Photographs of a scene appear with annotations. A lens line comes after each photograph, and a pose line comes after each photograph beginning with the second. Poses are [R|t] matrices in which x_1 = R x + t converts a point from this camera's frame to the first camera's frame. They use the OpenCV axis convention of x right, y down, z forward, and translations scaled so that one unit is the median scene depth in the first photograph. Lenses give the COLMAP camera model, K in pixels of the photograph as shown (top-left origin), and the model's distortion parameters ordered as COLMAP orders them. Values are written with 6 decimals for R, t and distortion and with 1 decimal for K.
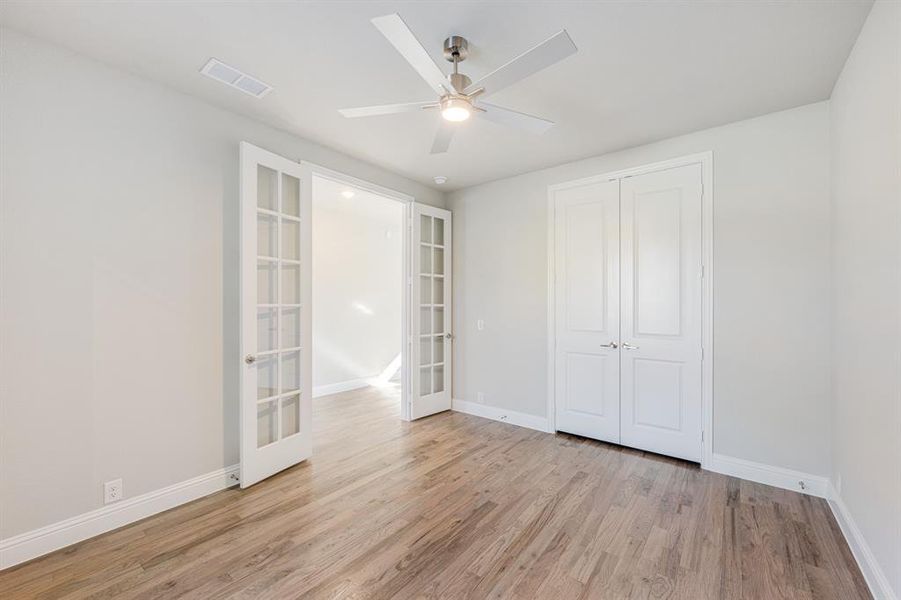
lens RADIAL K [[359.5, 0, 444.7], [0, 359.5, 301.7], [0, 0, 1]] dist [0.001024, -0.000056]
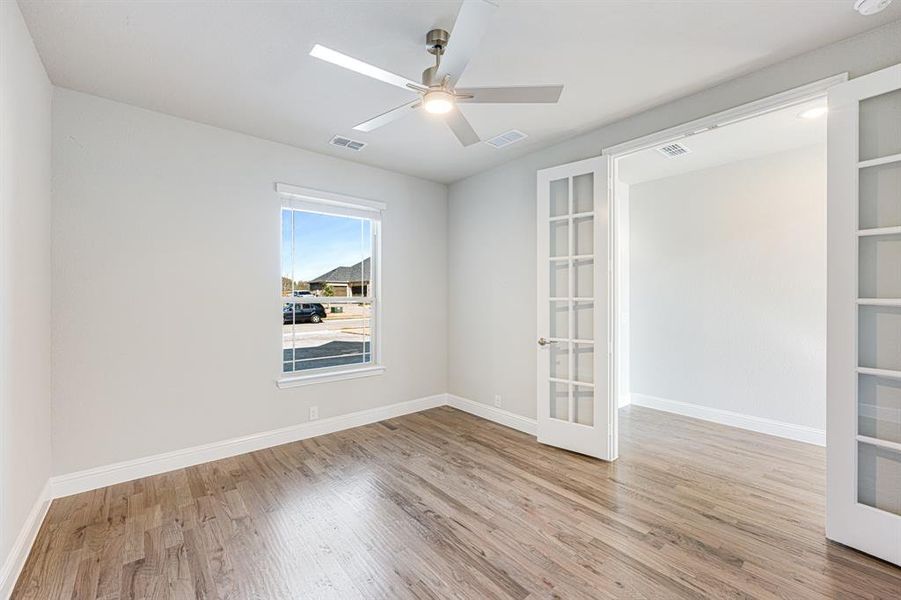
lens RADIAL K [[359.5, 0, 447.0], [0, 359.5, 298.3], [0, 0, 1]] dist [0.001024, -0.000056]
pose [[-0.182537, 0.000256, -0.983199, 0.839394], [-0.000663, 1.000000, 0.000383, 0.009931], [0.983199, 0.000722, -0.182537, 1.015668]]
